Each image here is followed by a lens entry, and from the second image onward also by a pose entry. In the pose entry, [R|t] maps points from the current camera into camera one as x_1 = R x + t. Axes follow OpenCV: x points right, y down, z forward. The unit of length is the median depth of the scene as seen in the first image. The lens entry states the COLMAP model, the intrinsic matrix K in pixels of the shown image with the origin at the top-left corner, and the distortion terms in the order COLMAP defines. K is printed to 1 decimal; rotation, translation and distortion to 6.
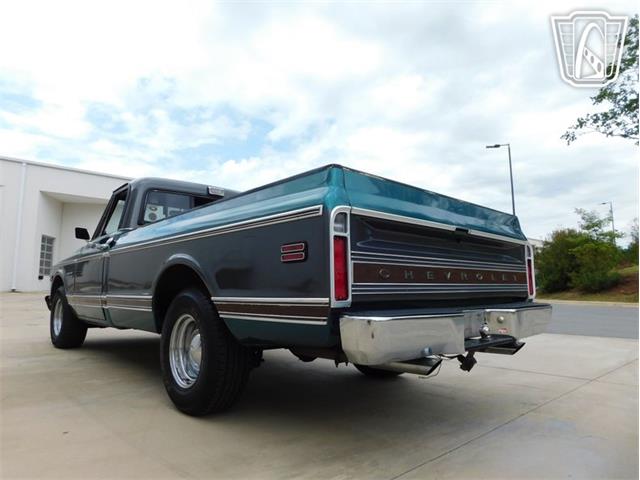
lens RADIAL K [[418.4, 0, 320.0], [0, 418.4, 240.0], [0, 0, 1]] dist [0.001655, 0.001132]
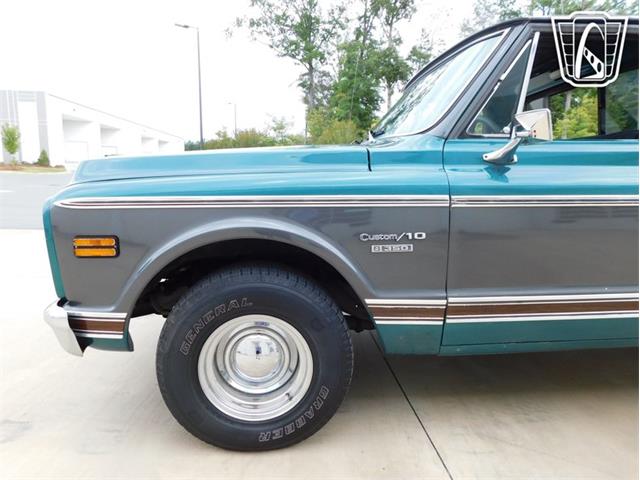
lens RADIAL K [[421.4, 0, 316.0], [0, 421.4, 236.5], [0, 0, 1]] dist [-0.062297, 0.044921]
pose [[0.617330, -0.102995, 0.779933, -0.199955], [-0.101277, 0.972739, 0.208618, 0.004866], [-0.780158, -0.207776, 0.590070, 0.189882]]
